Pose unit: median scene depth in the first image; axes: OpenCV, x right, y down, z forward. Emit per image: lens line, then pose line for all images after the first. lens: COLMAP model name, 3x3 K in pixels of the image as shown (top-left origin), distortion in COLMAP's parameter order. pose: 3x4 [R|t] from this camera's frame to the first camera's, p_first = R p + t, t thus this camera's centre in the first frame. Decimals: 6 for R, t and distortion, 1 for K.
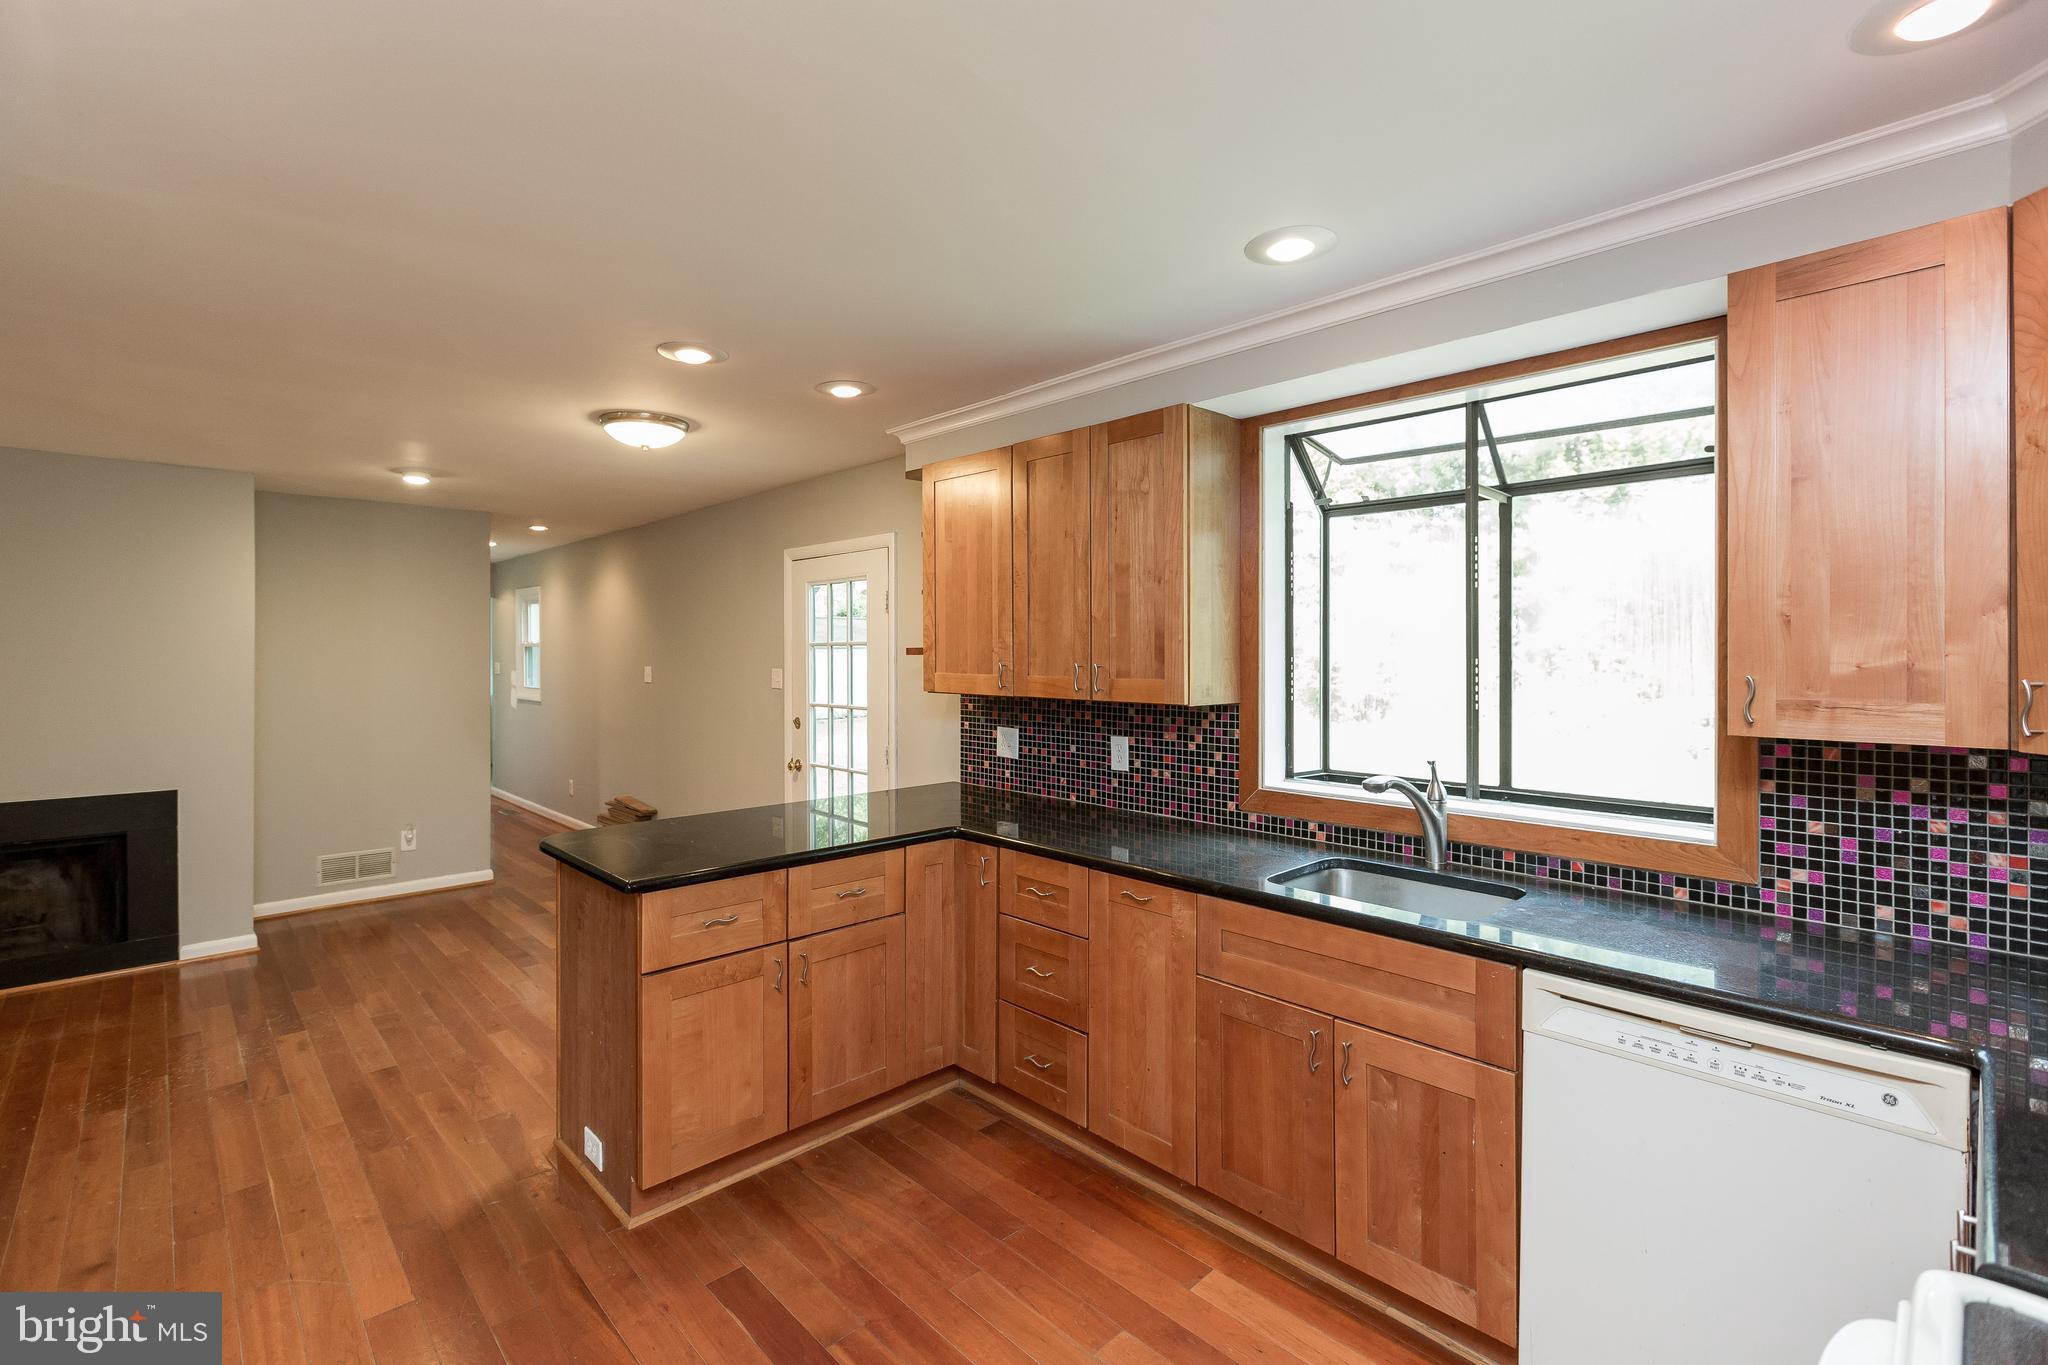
lens RADIAL K [[920.4, 0, 1023.0], [0, 920.4, 652.0], [0, 0, 1]] dist [0.001701, -0.000480]
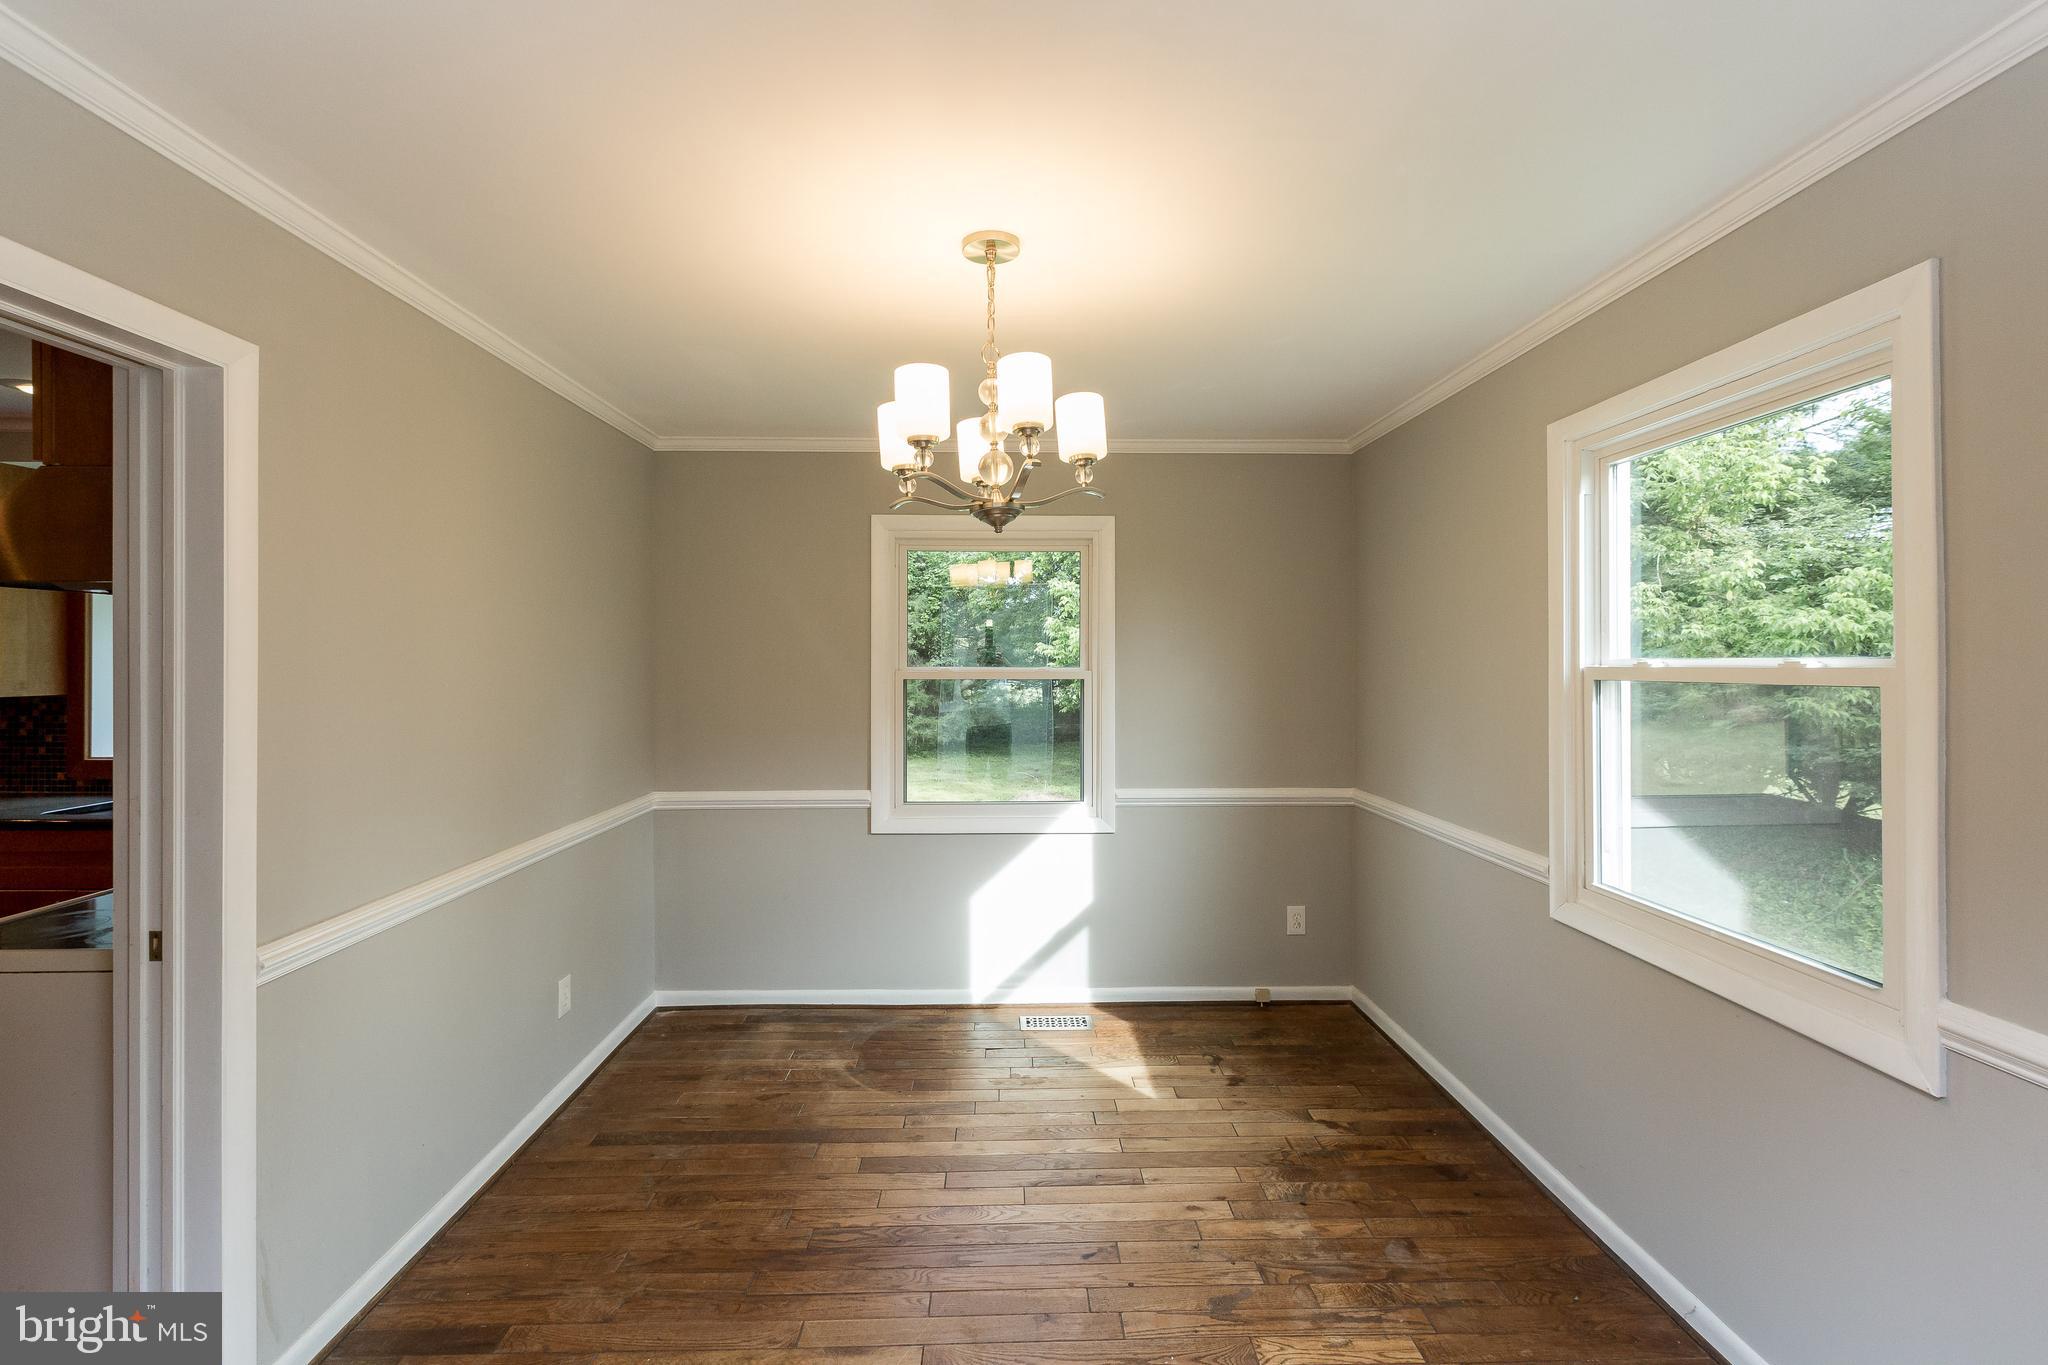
lens RADIAL K [[918.9, 0, 1012.7], [0, 918.9, 658.6], [0, 0, 1]] dist [0.000348, -0.000055]
pose [[0.678547, 0.000858, 0.734557, 0.173921], [0.000659, 0.999998, -0.001777, 0.007584], [-0.734557, 0.001690, 0.678545, -0.775267]]
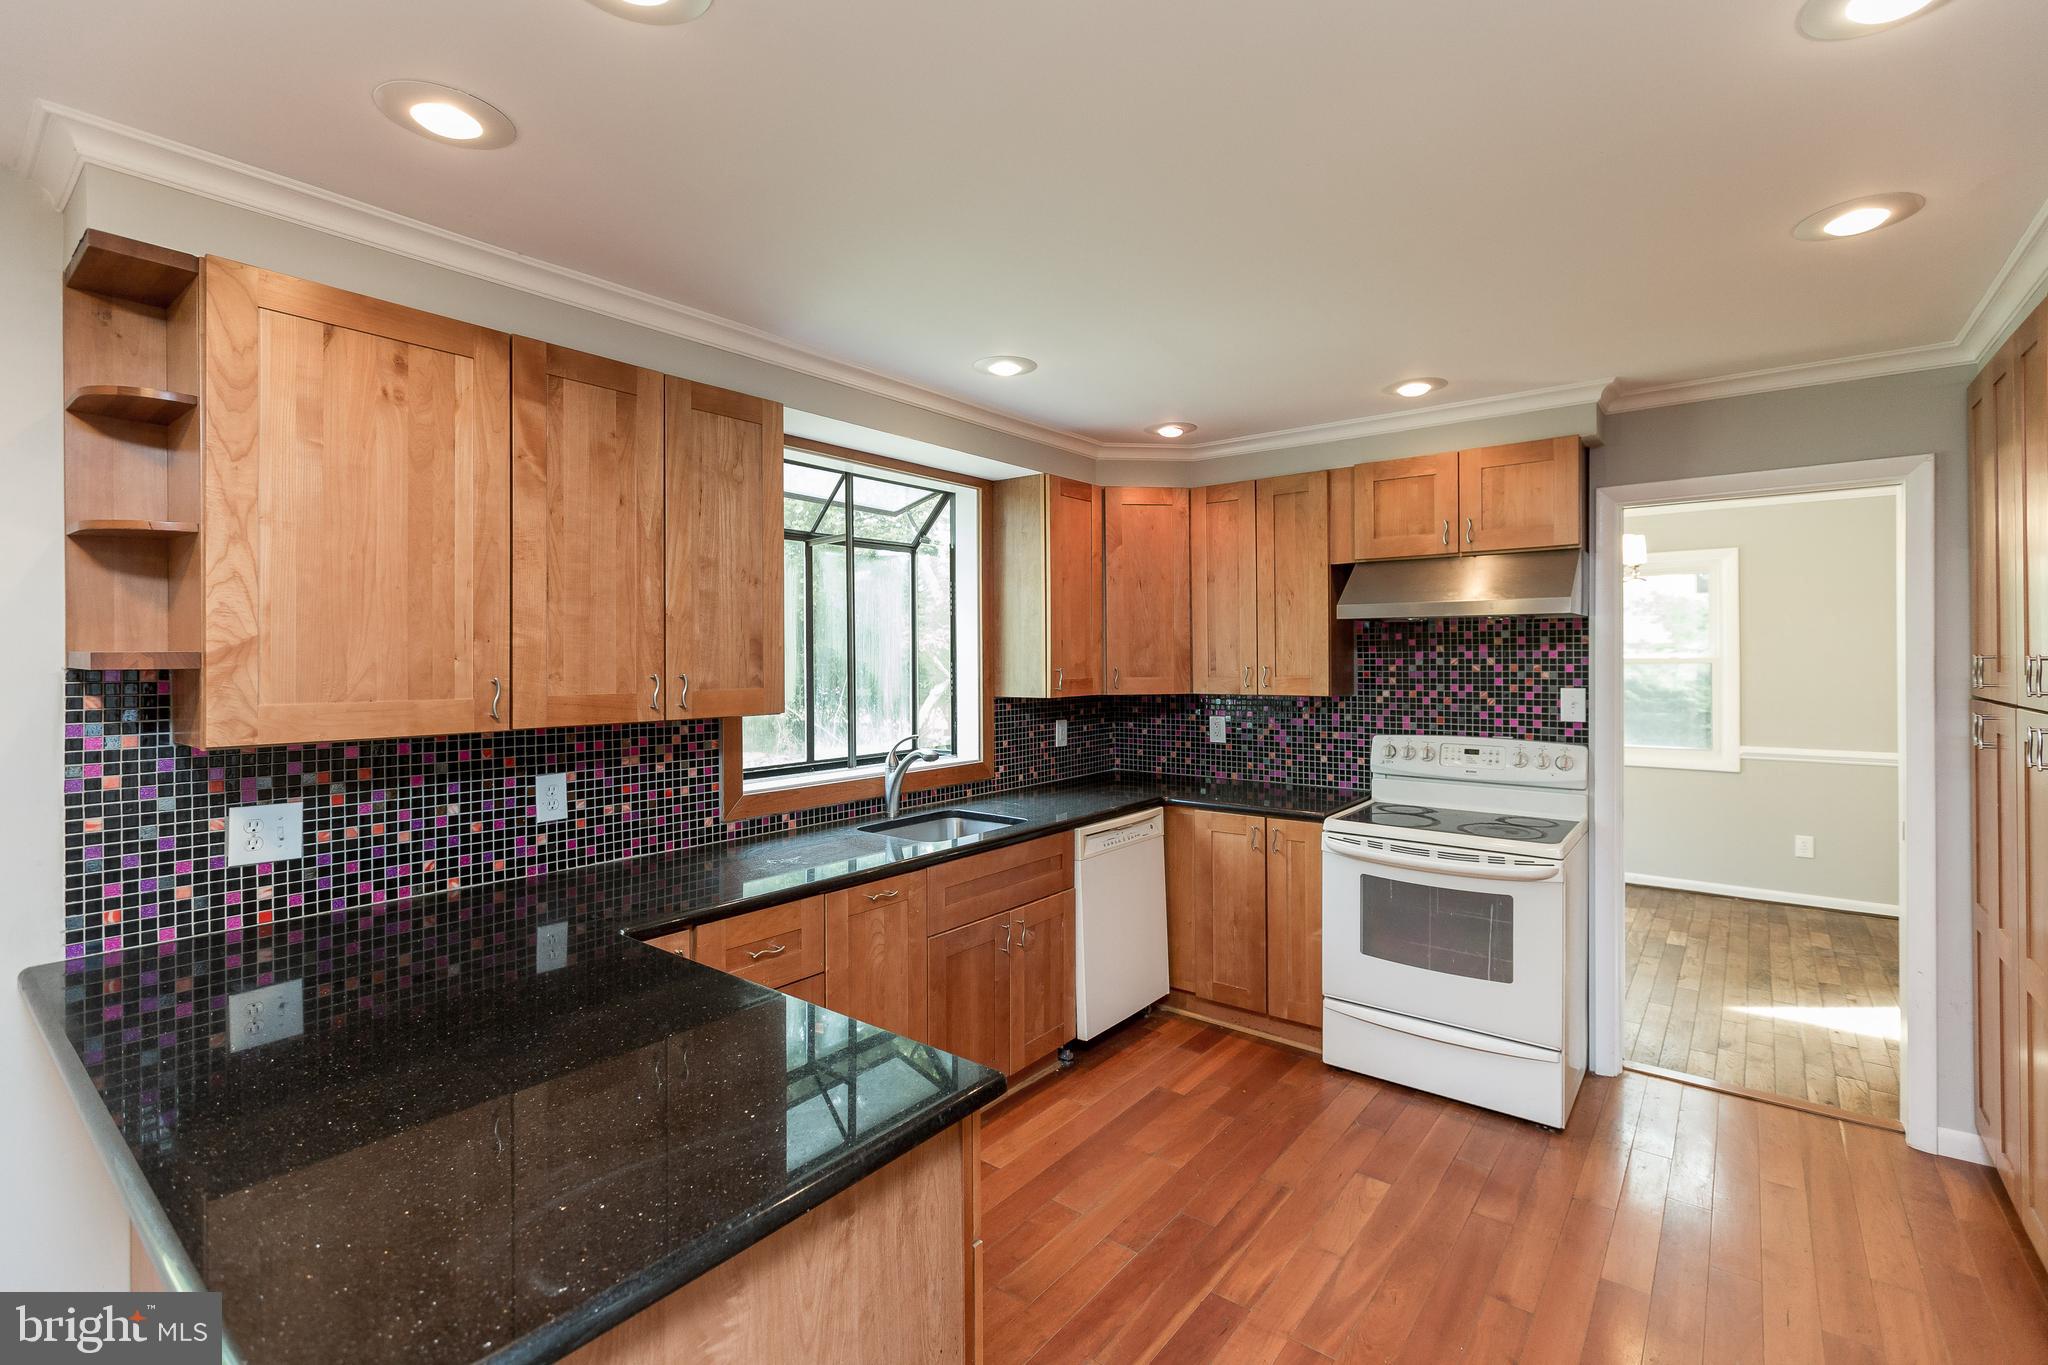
lens RADIAL K [[918.9, 0, 1012.7], [0, 918.9, 658.6], [0, 0, 1]] dist [0.000348, -0.000055]
pose [[-0.131669, -0.001417, 0.991293, -0.703184], [0.005195, 0.999984, 0.002120, -0.000936], [-0.991280, 0.005429, -0.131659, 0.761196]]
